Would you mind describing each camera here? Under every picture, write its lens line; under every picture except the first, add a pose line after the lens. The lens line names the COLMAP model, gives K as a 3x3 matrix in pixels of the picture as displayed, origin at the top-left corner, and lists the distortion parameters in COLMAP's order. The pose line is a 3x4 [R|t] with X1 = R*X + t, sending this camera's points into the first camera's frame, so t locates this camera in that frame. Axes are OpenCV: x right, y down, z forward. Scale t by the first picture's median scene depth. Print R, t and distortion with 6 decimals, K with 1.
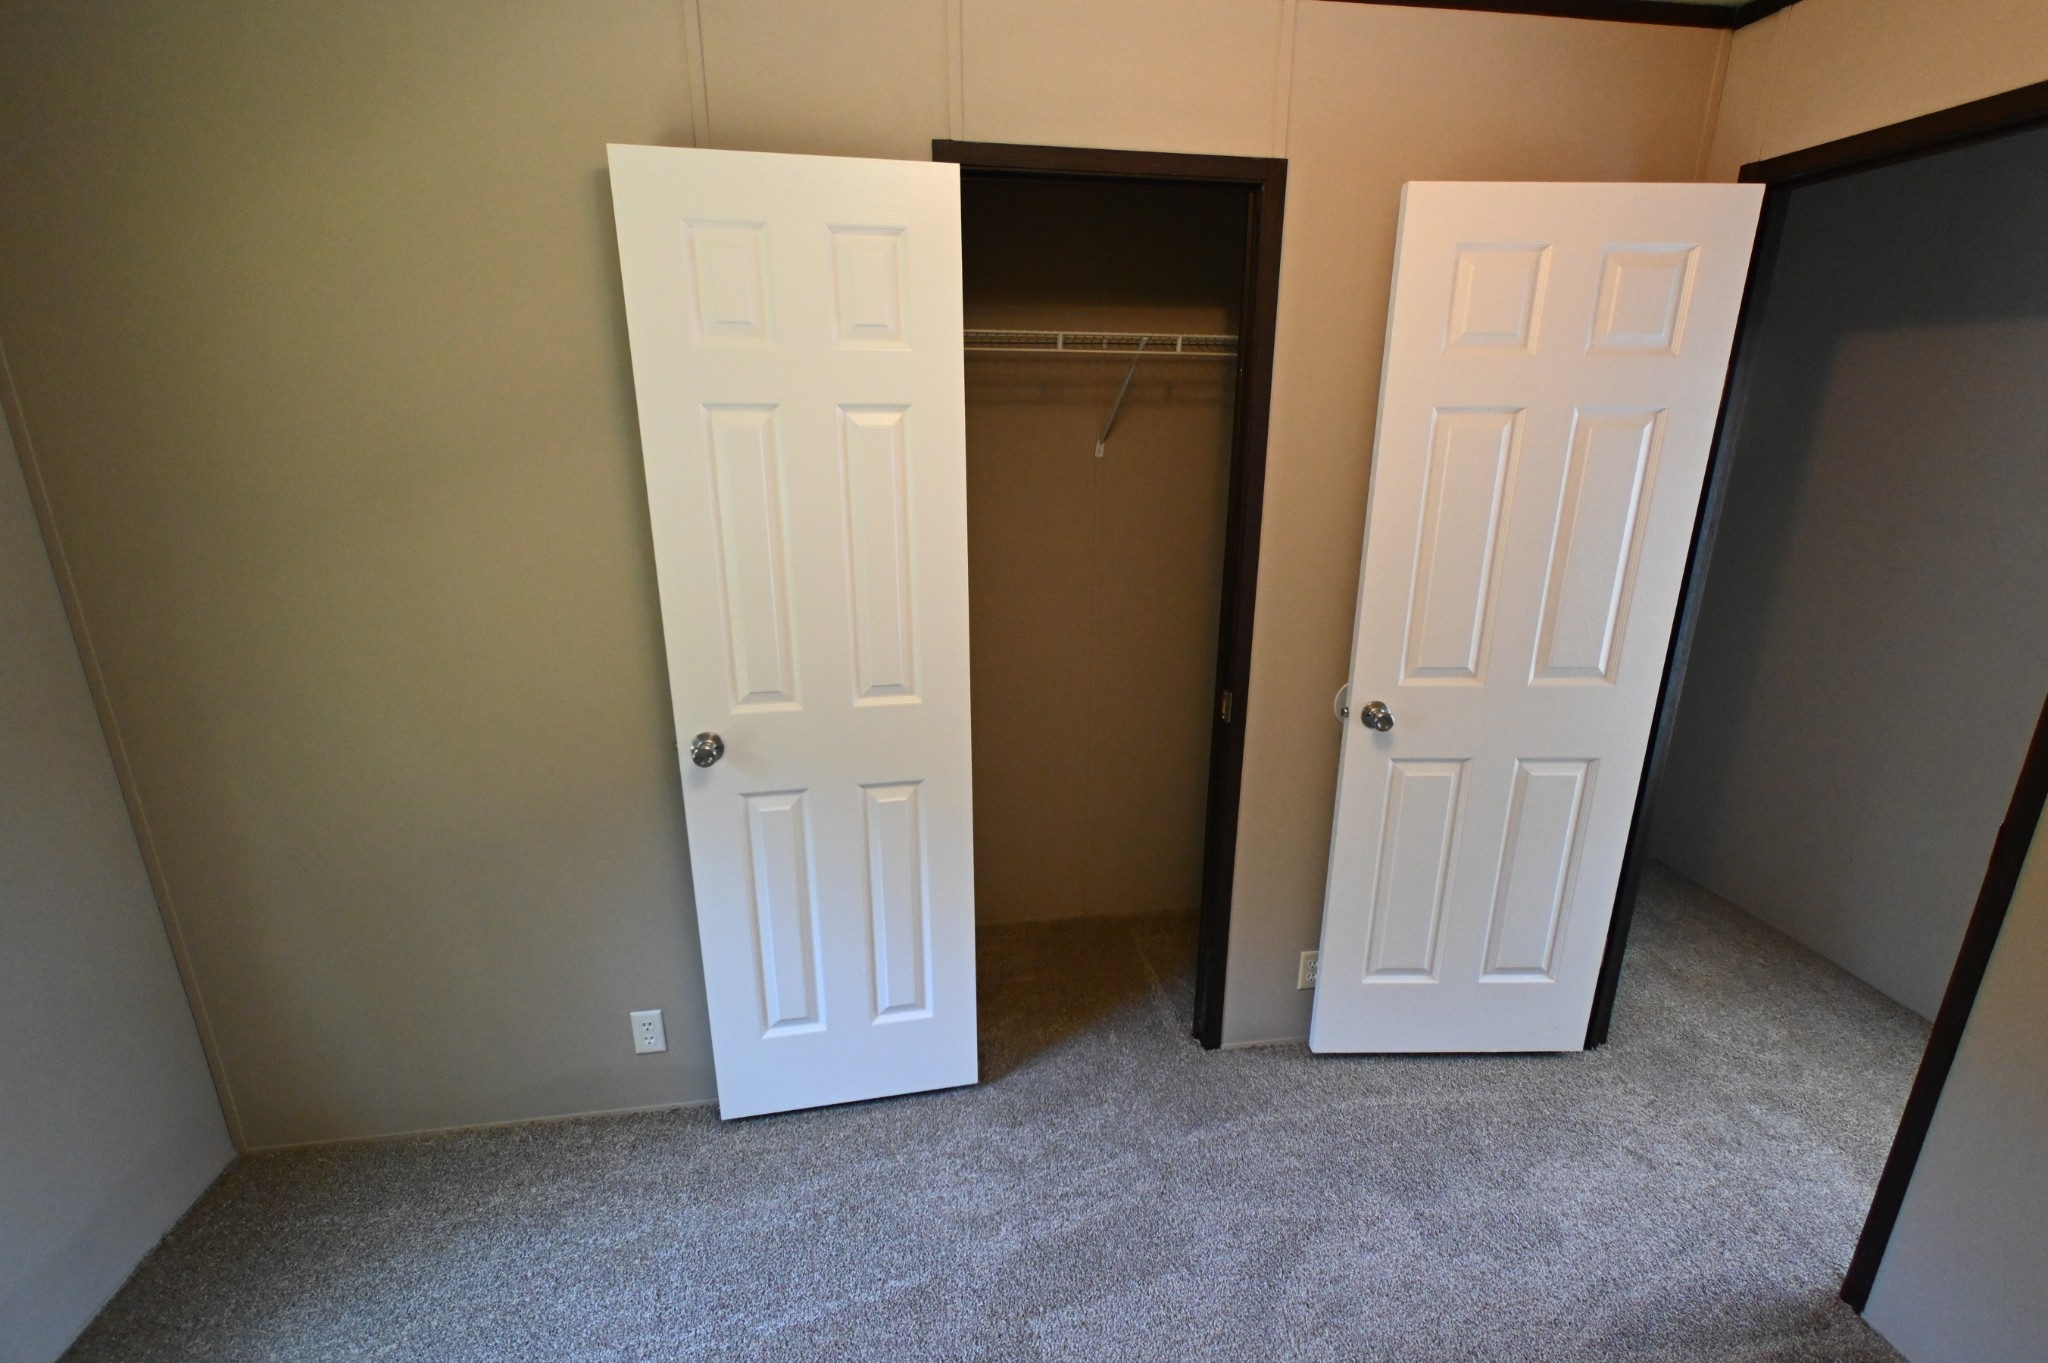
lens RADIAL K [[898.0, 0, 1037.0], [0, 898.0, 681.0], [0, 0, 1]] dist [0.003227, -0.004429]
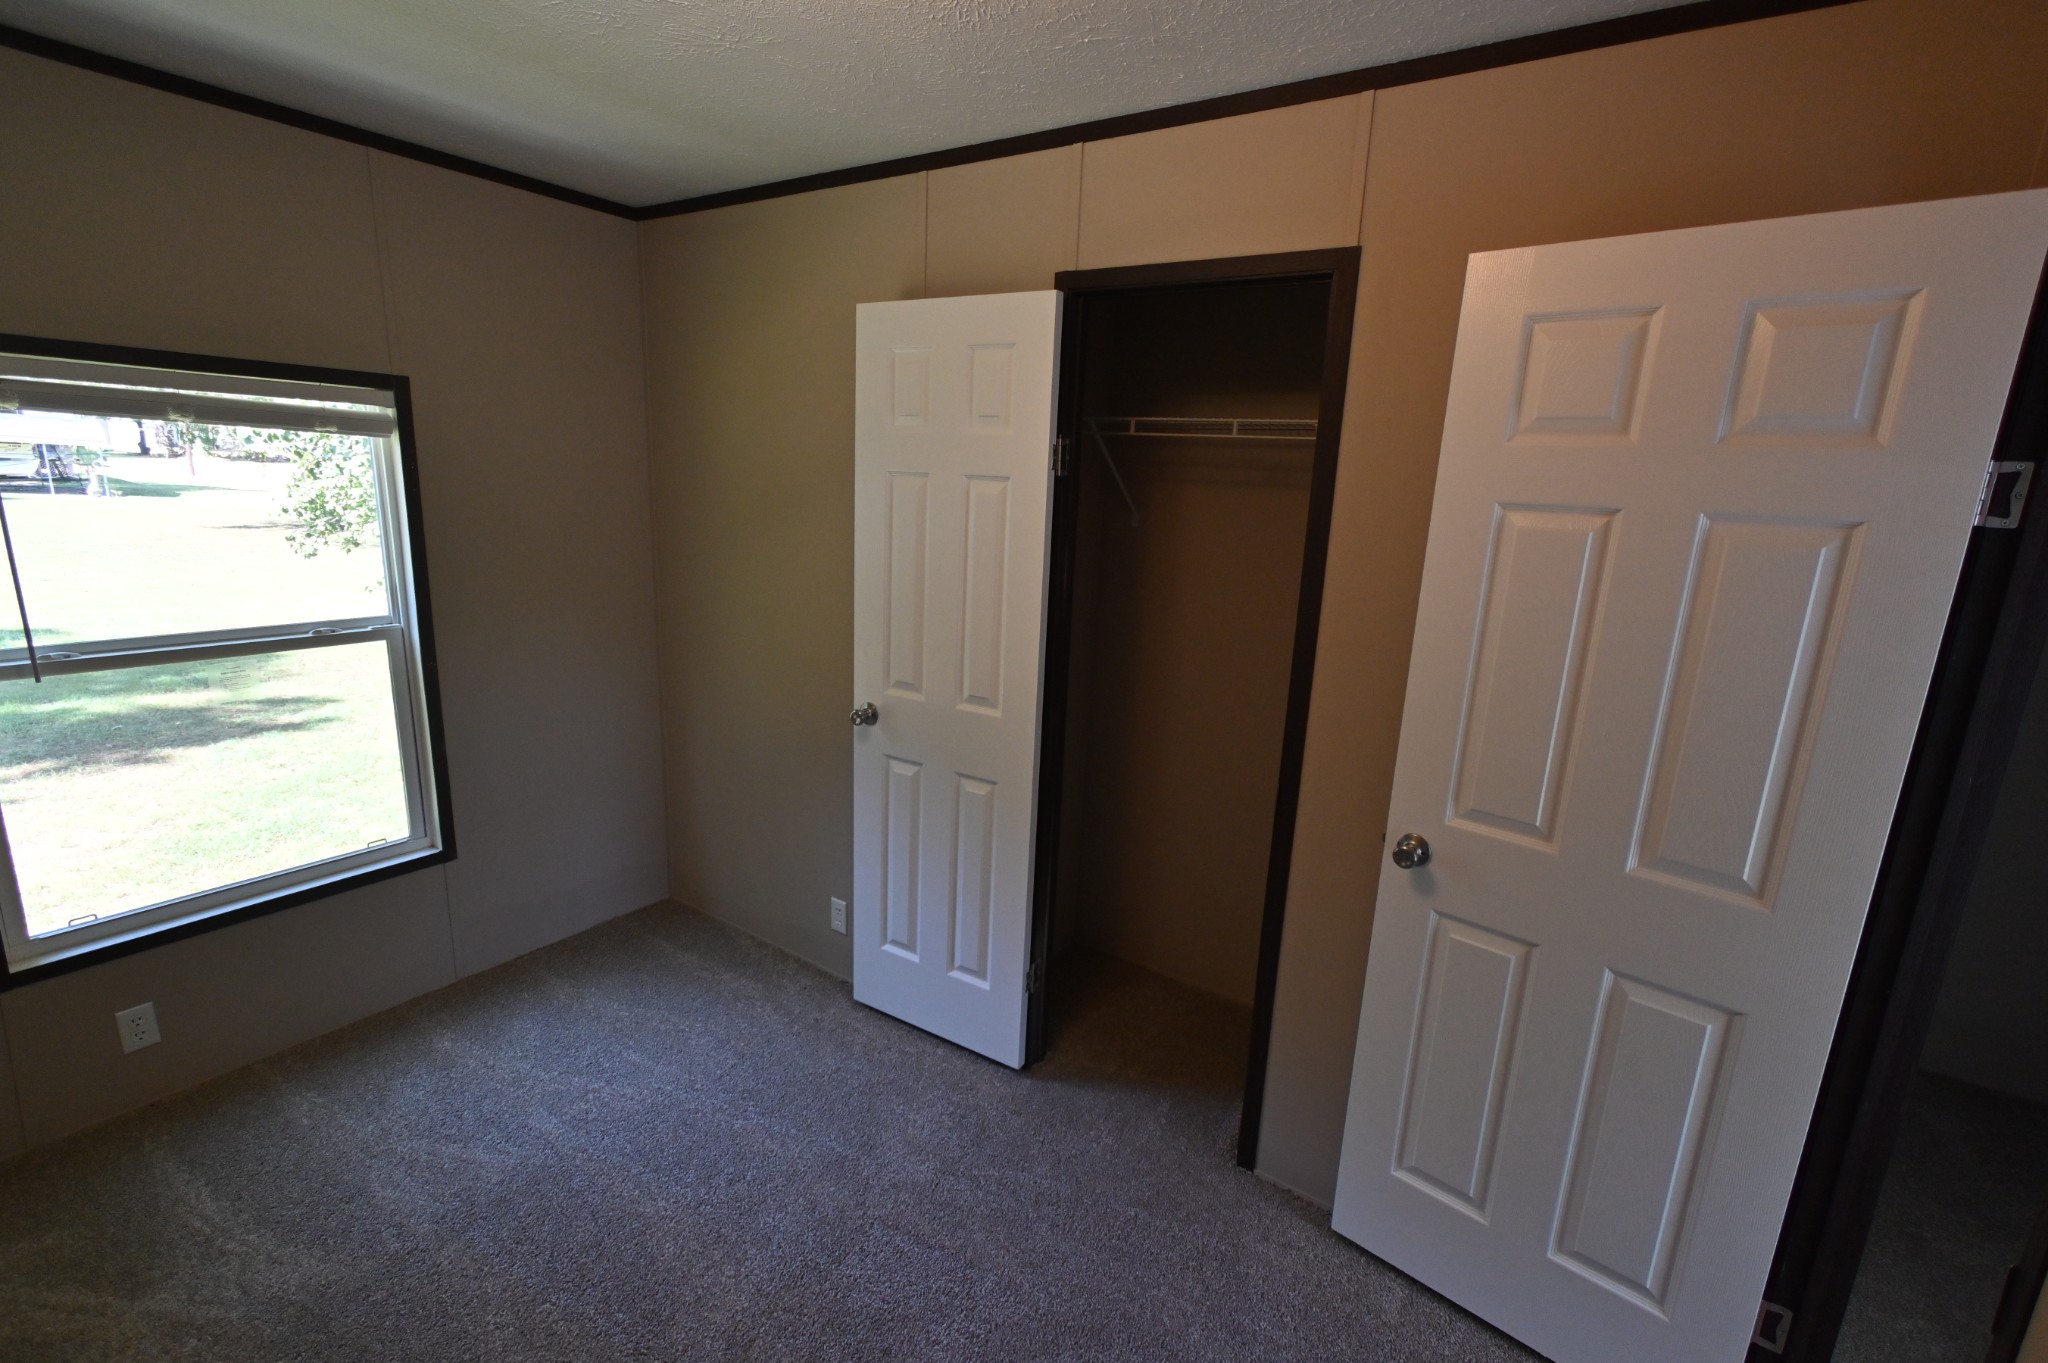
lens RADIAL K [[910.1, 0, 1060.0], [0, 910.1, 682.9], [0, 0, 1]] dist [-0.000236, -0.006117]
pose [[0.734222, 0.179975, -0.654619, 0.671970], [-0.238482, 0.971147, -0.000484, -0.036356], [0.635644, 0.156470, 0.755959, 0.105212]]
